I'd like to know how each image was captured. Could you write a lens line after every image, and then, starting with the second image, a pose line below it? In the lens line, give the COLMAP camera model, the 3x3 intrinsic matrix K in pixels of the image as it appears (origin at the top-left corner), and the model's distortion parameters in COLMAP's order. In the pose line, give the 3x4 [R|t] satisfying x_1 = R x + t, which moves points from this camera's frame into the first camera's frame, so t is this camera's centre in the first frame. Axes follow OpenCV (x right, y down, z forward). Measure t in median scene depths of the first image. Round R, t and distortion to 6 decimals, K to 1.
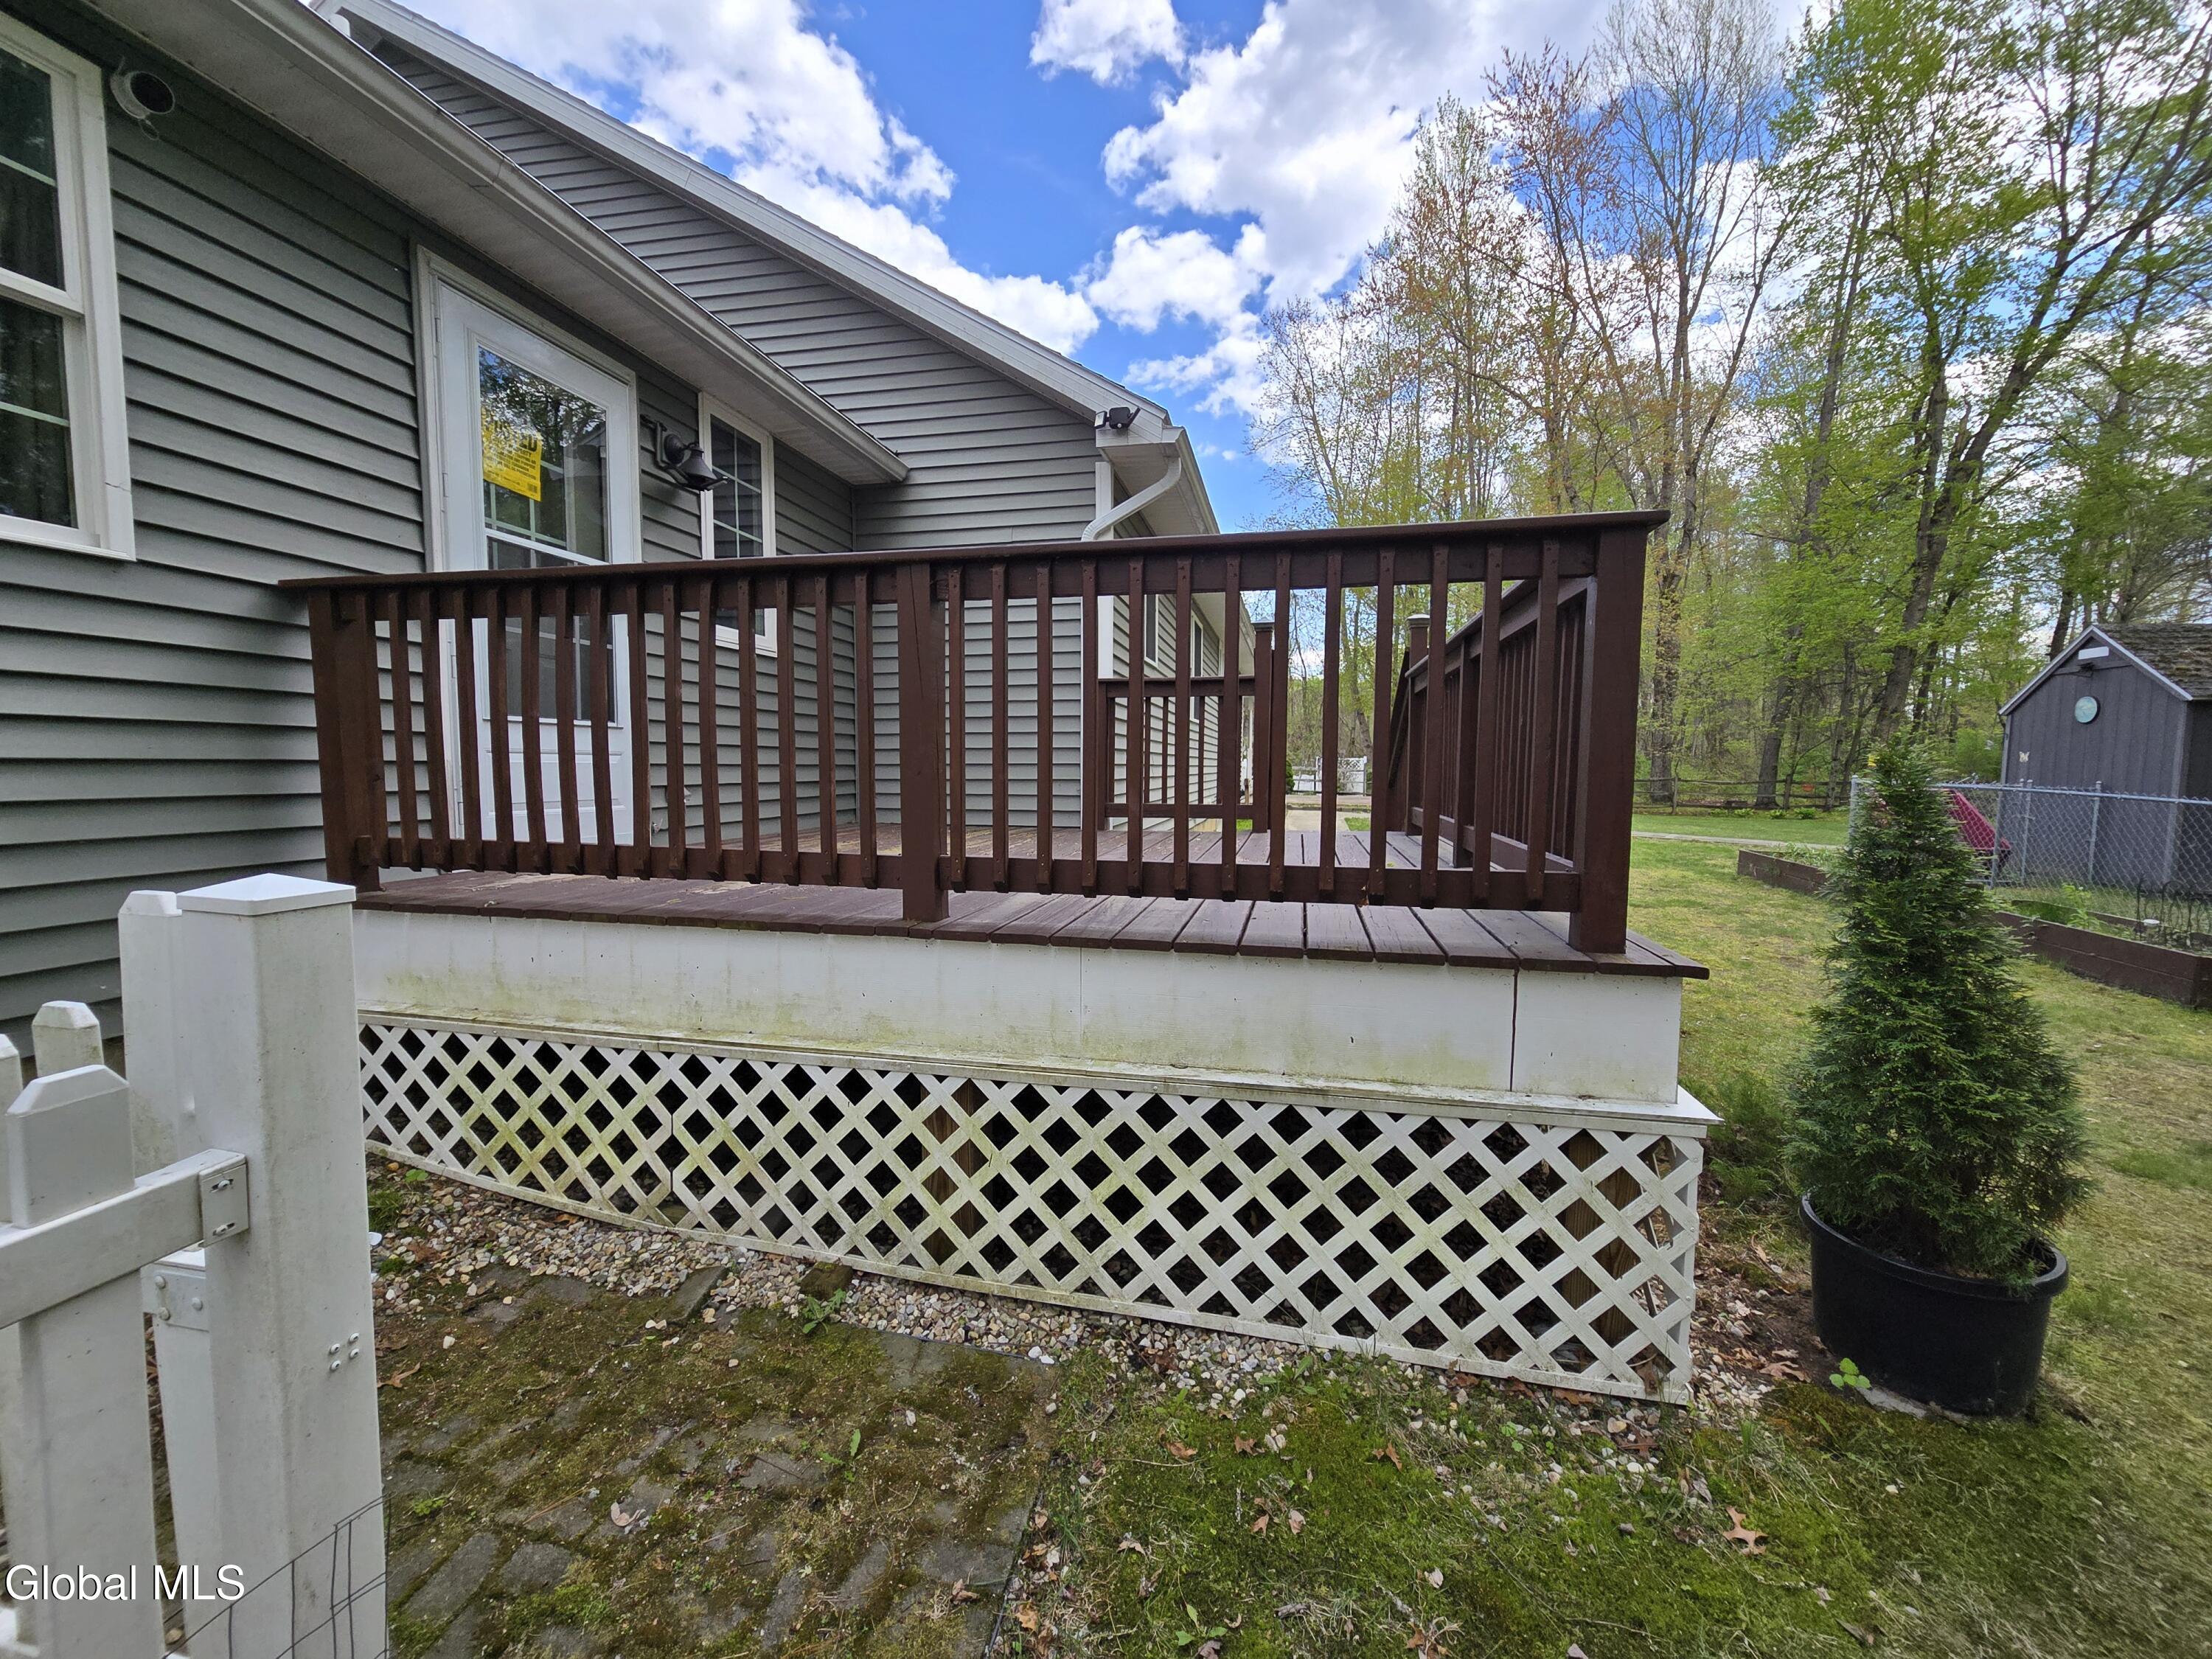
lens RADIAL K [[900.6, 0, 1106.0], [0, 900.6, 829.5], [0, 0, 1]] dist [0.001094, 0.000136]
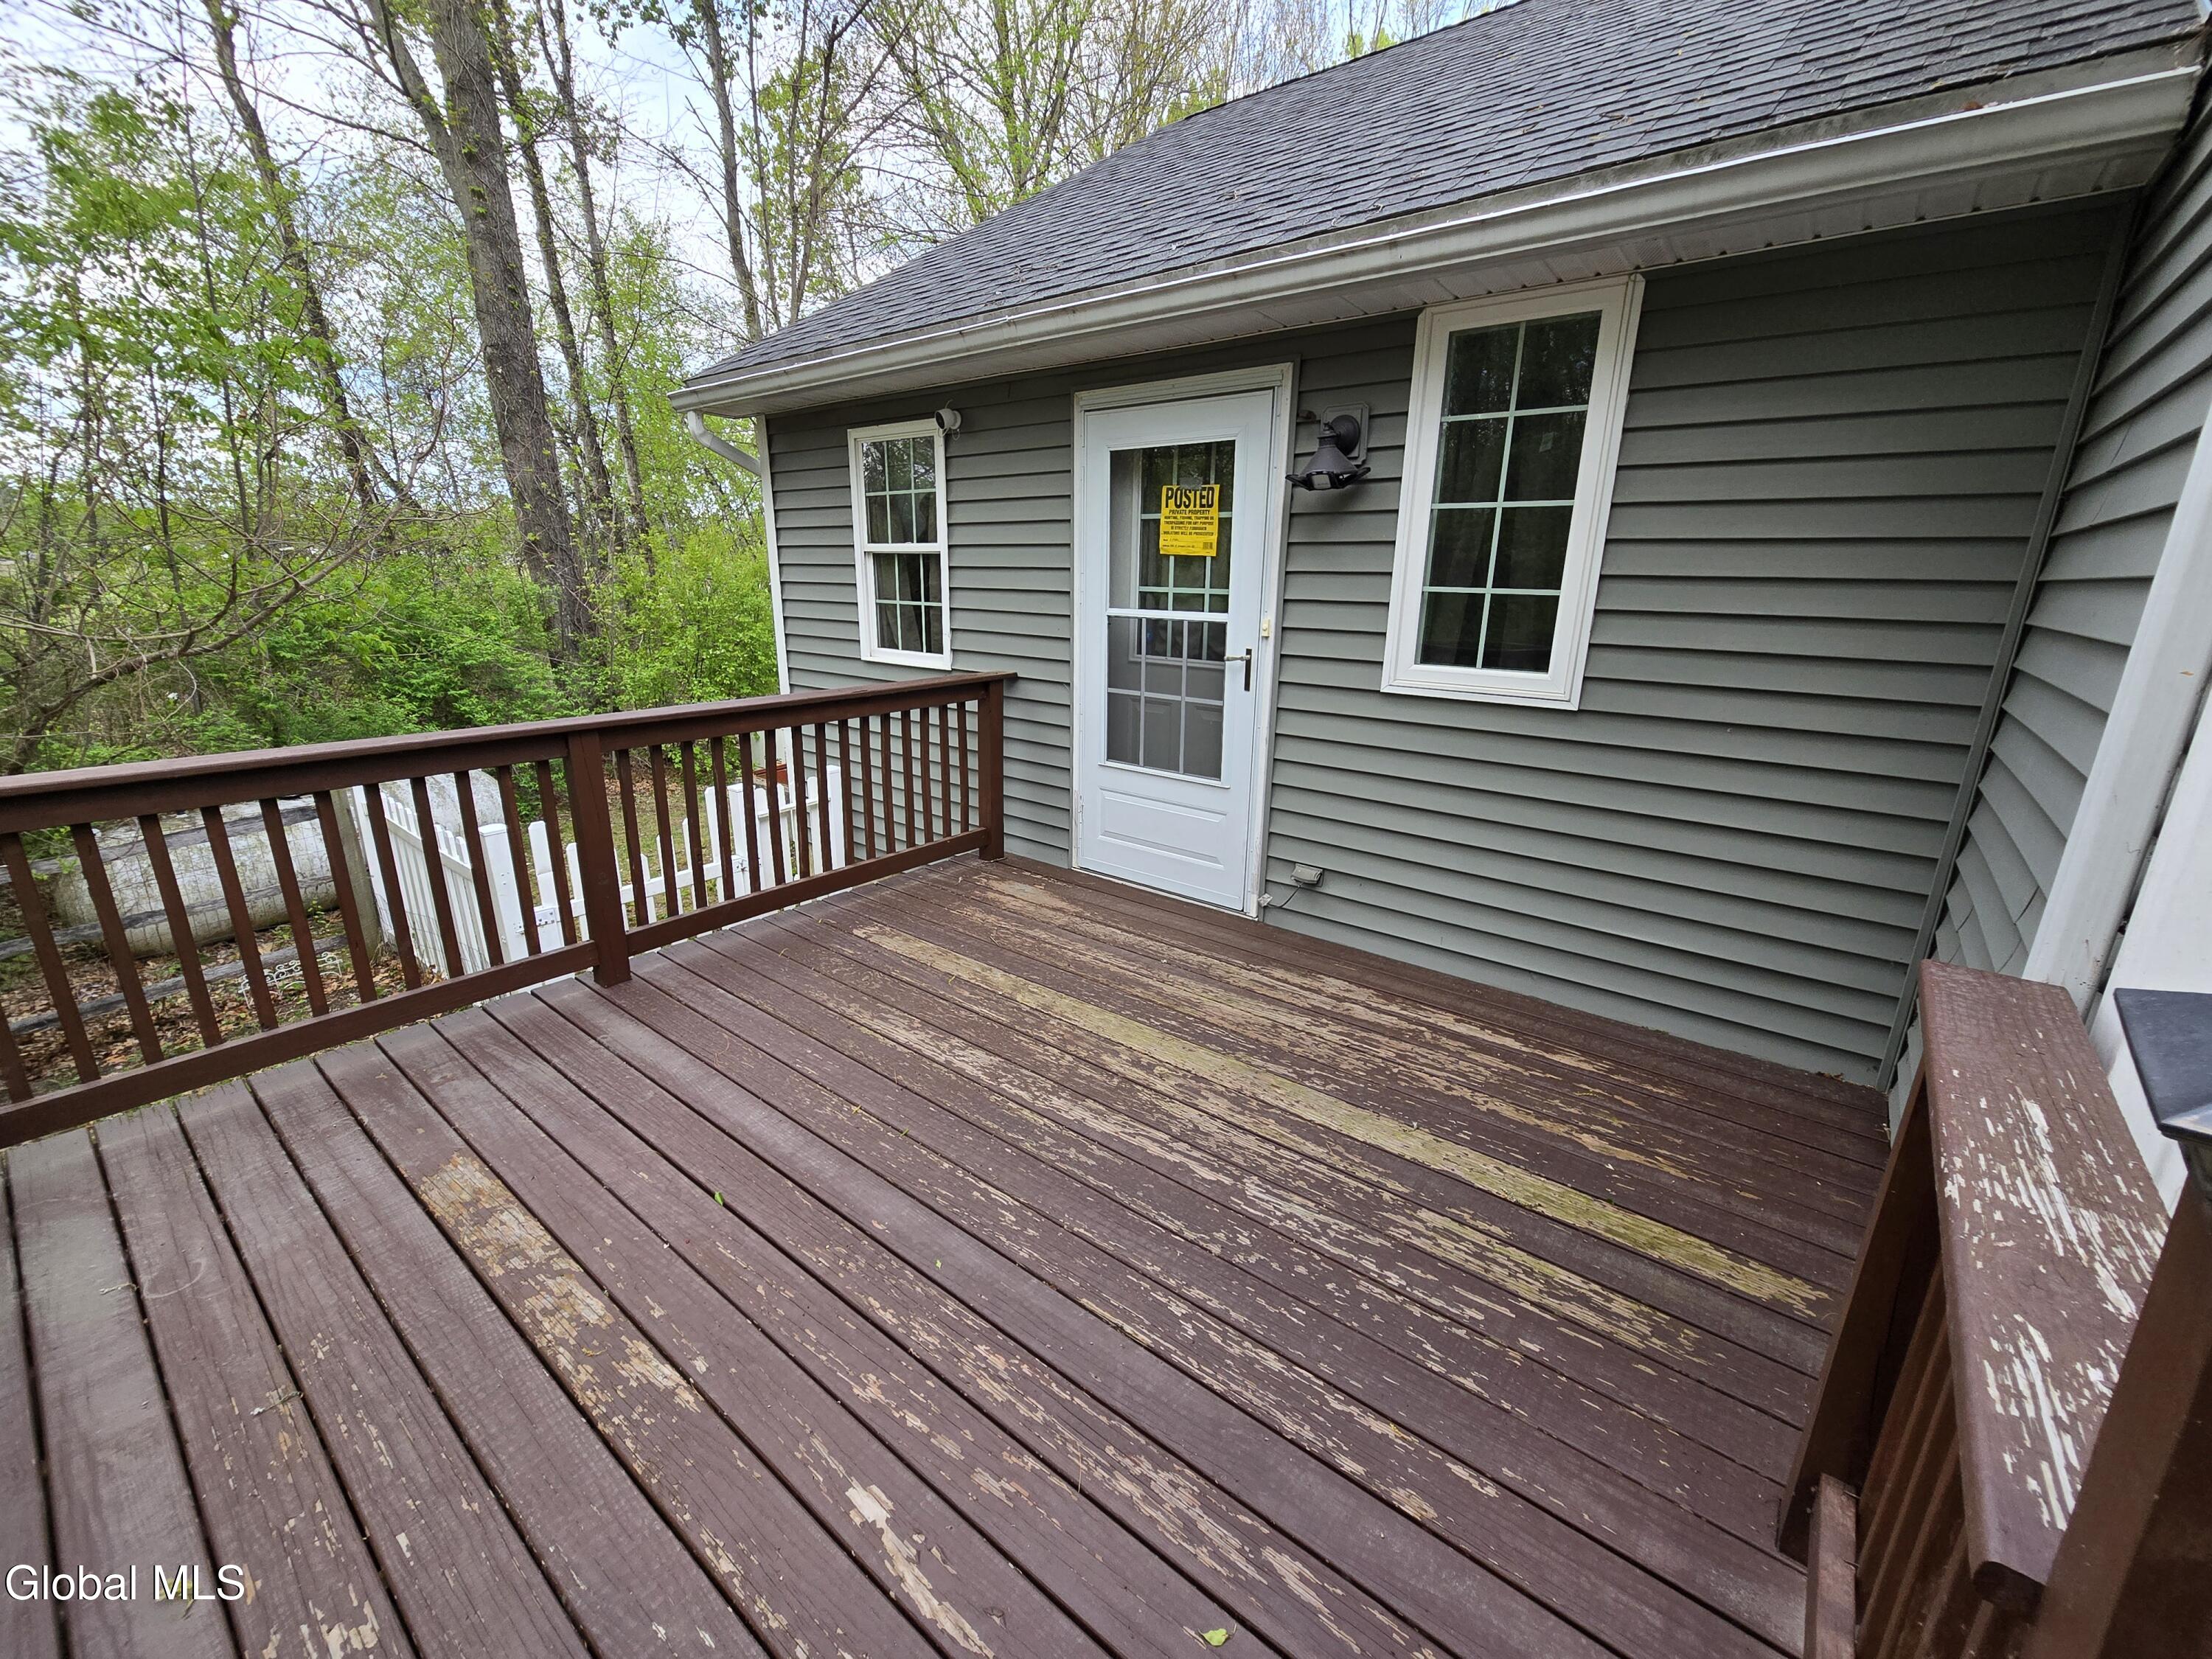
lens RADIAL K [[900.6, 0, 1106.0], [0, 900.6, 829.5], [0, 0, 1]] dist [0.001094, 0.000136]
pose [[-0.449467, 0.225790, -0.864290, 0.307566], [-0.088125, 0.951602, 0.294429, -0.303818], [0.888939, 0.208501, -0.407816, 1.154331]]
